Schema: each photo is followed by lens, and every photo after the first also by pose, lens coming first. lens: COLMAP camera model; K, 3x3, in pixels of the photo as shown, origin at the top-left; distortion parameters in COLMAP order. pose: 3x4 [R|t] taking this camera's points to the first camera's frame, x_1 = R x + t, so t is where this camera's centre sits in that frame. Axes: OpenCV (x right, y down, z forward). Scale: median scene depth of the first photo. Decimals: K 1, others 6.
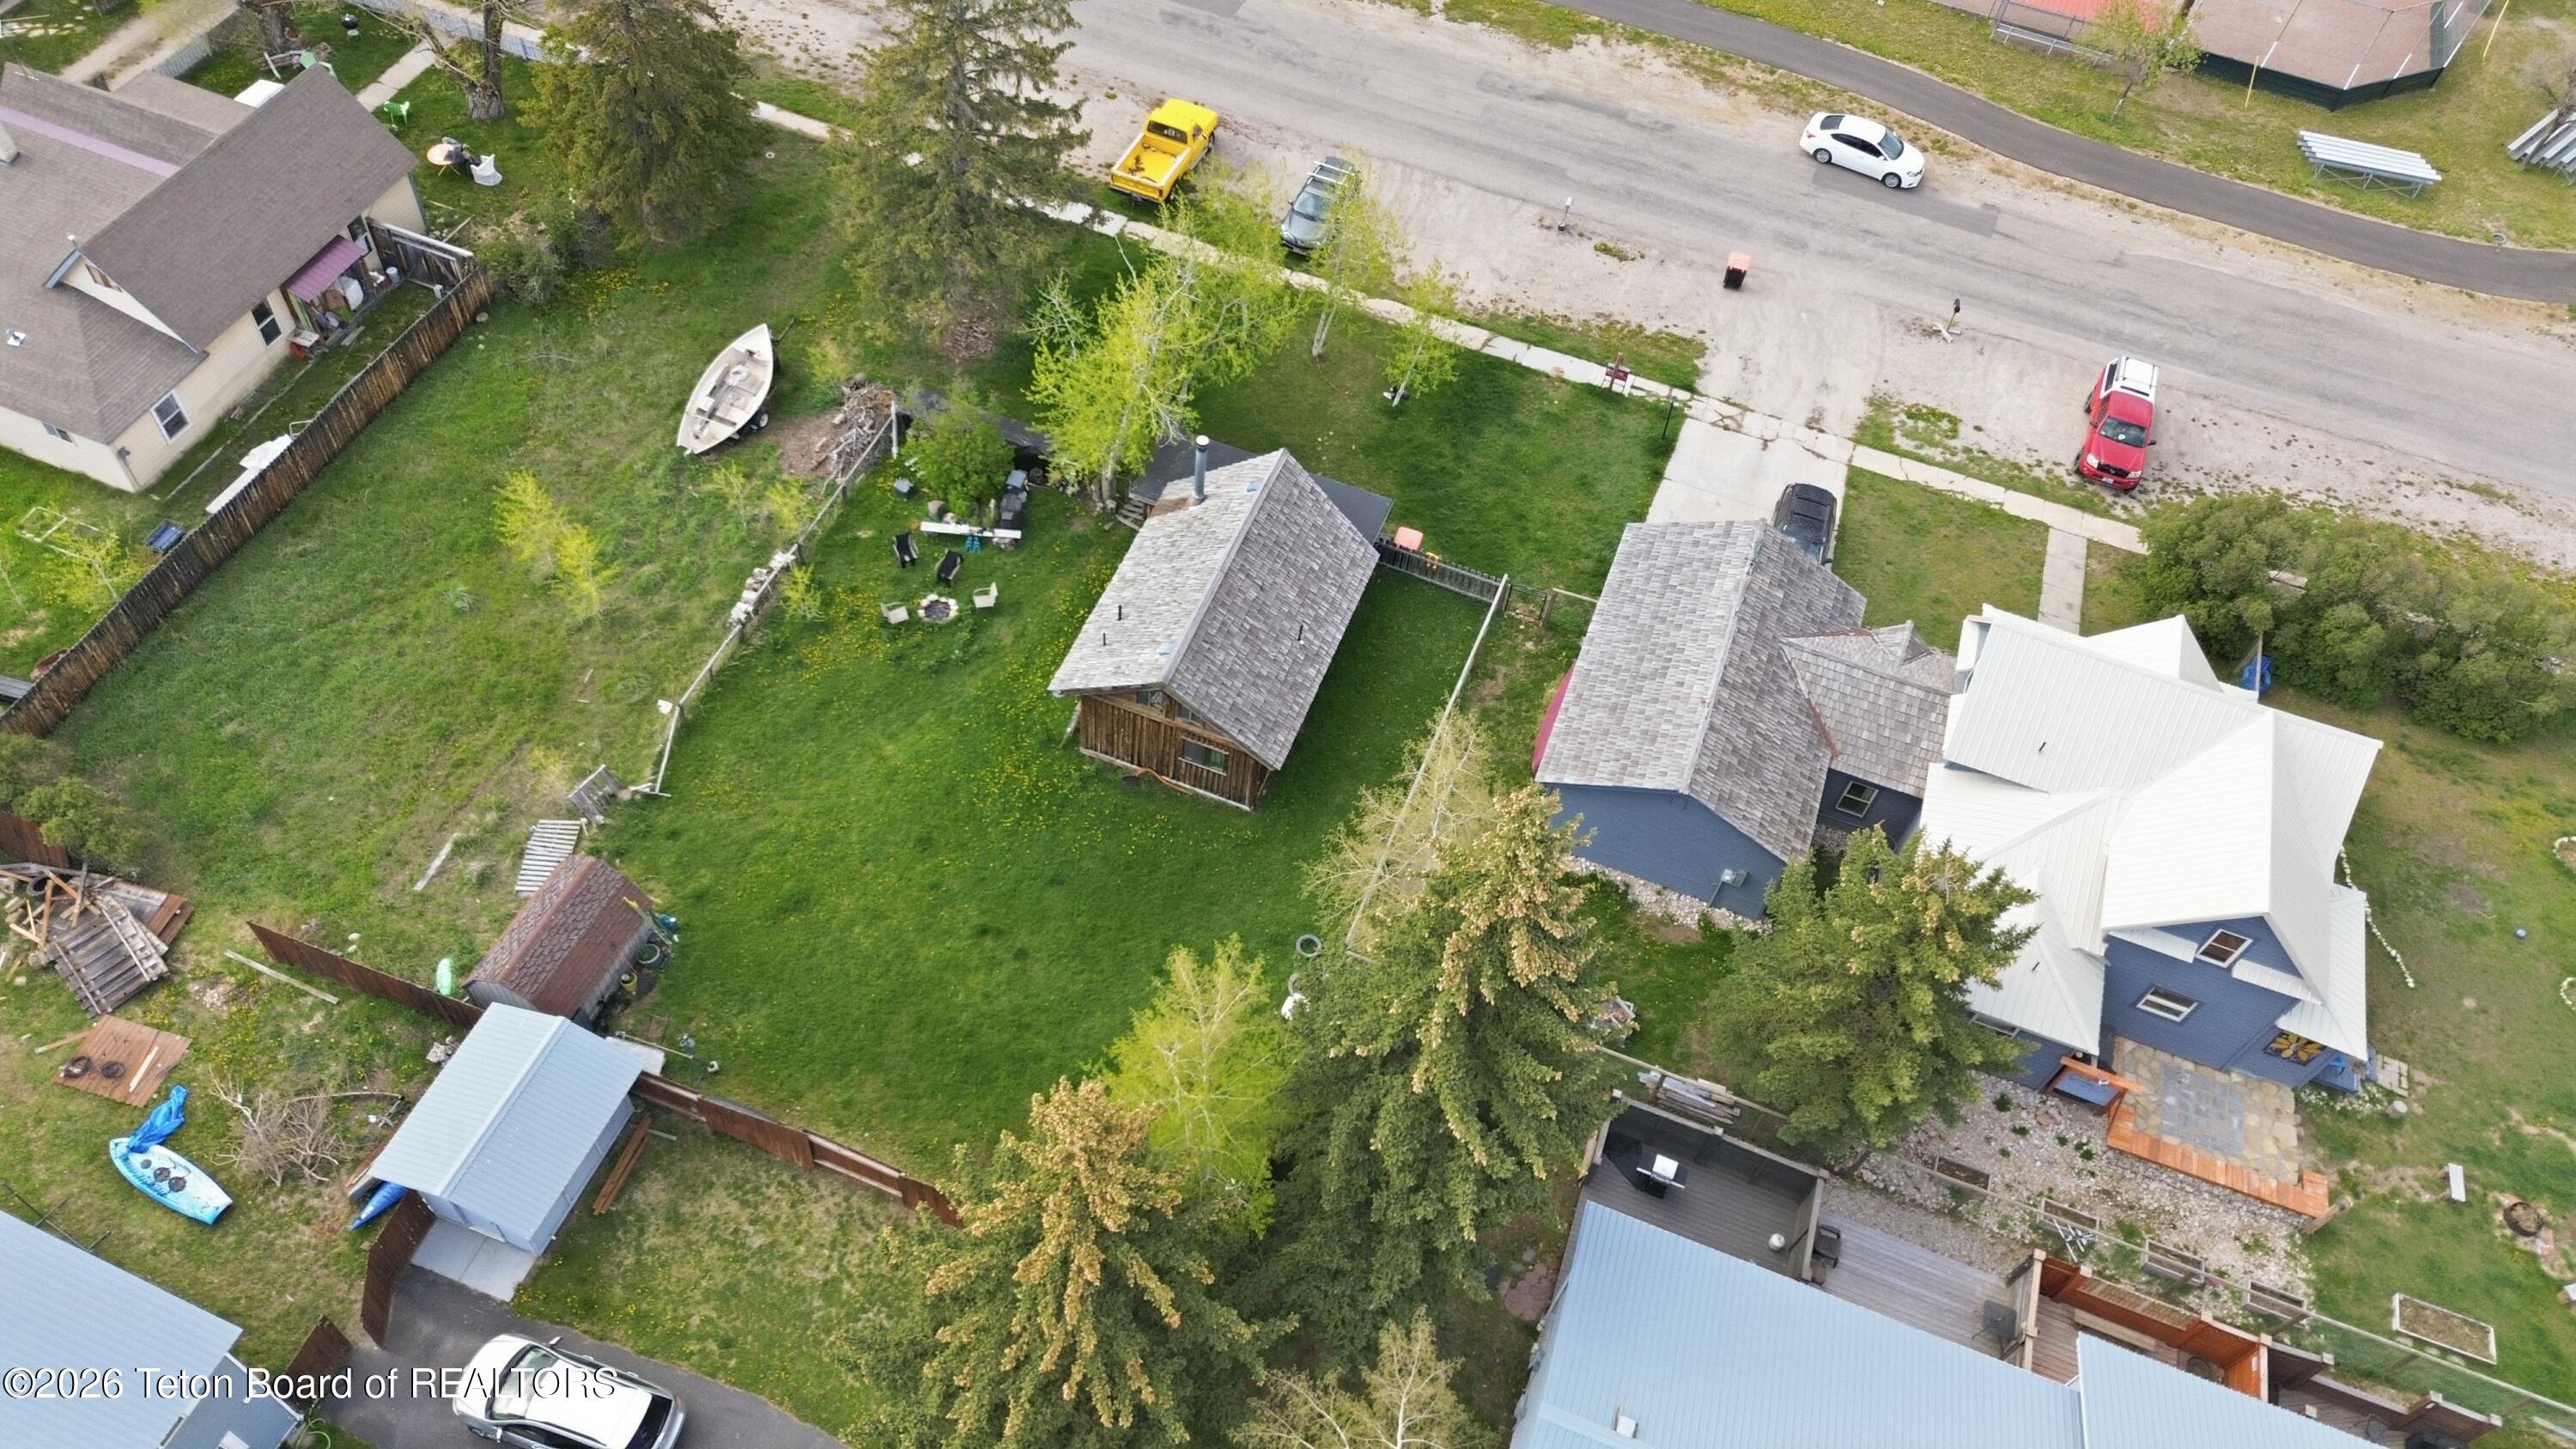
lens RADIAL K [[1806.7, 0, 1294.2], [0, 1806.7, 731.4], [0, 0, 1]] dist [0.073367, -0.076850]
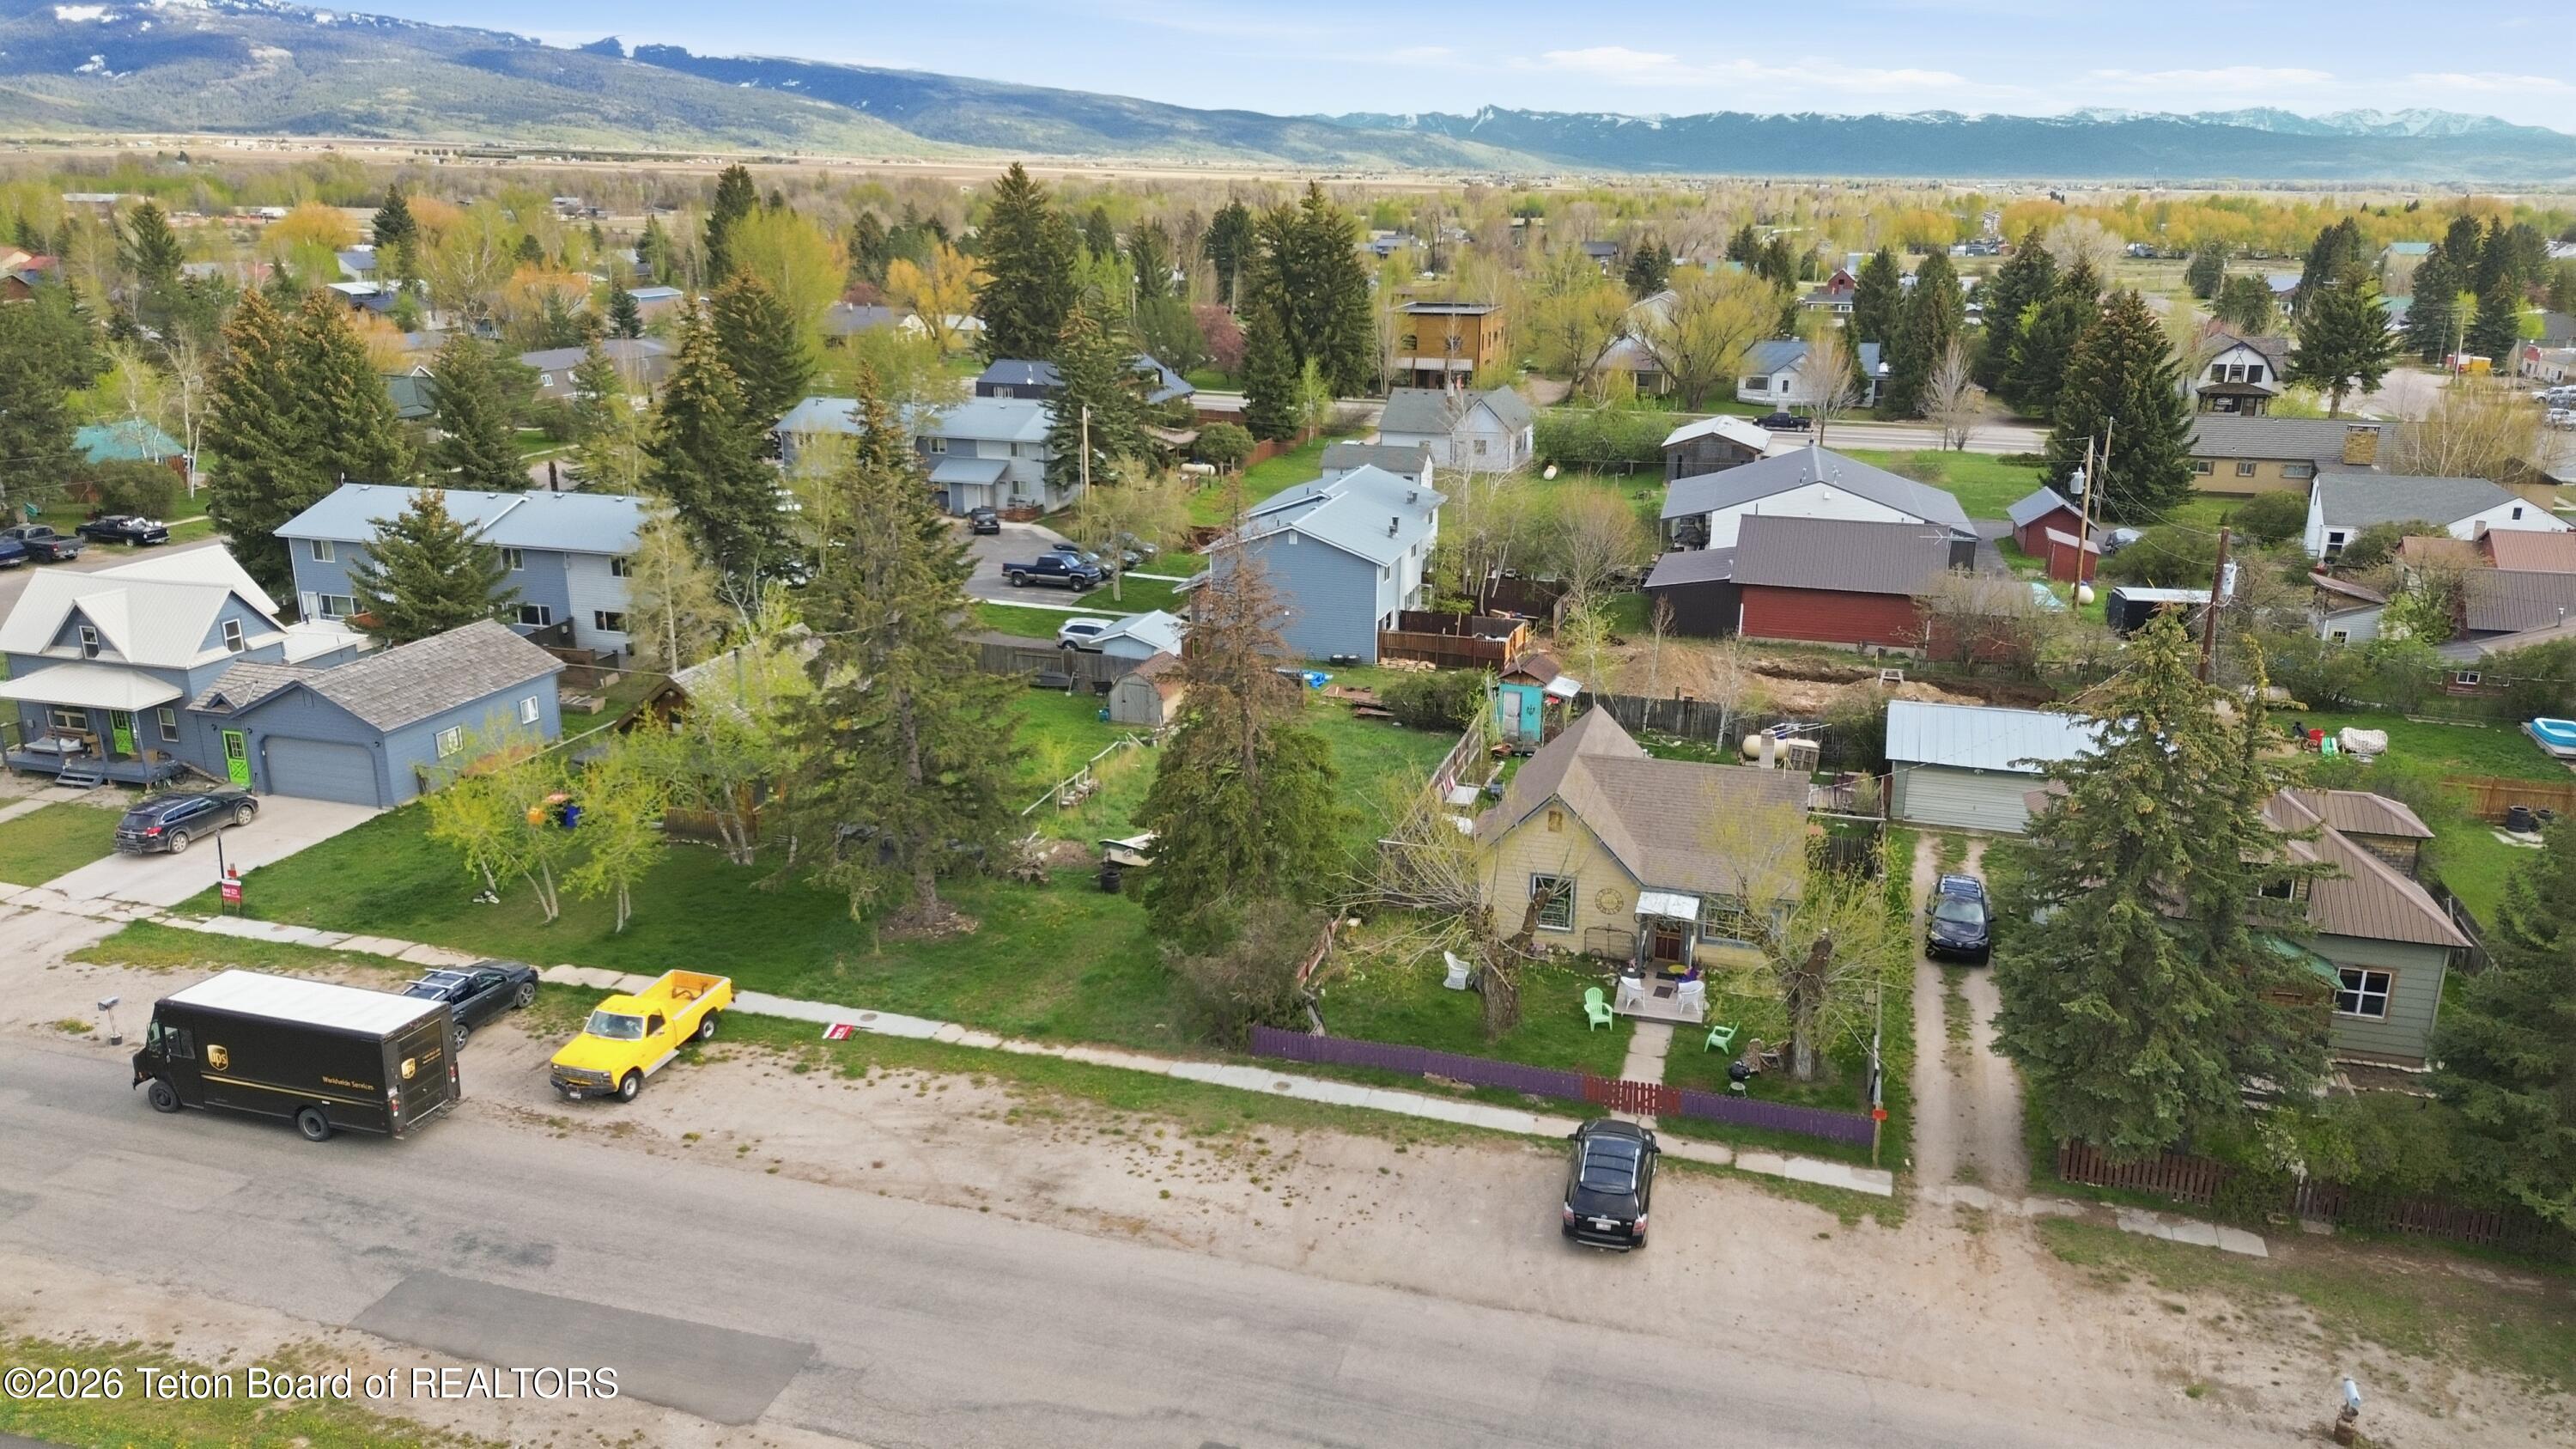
lens RADIAL K [[1806.7, 0, 1294.2], [0, 1806.7, 731.4], [0, 0, 1]] dist [0.073367, -0.076850]
pose [[-0.992469, -0.082035, -0.090975, -0.323776], [-0.113667, 0.339818, 0.933597, -1.372532], [-0.045672, 0.936907, -0.346583, 1.420855]]
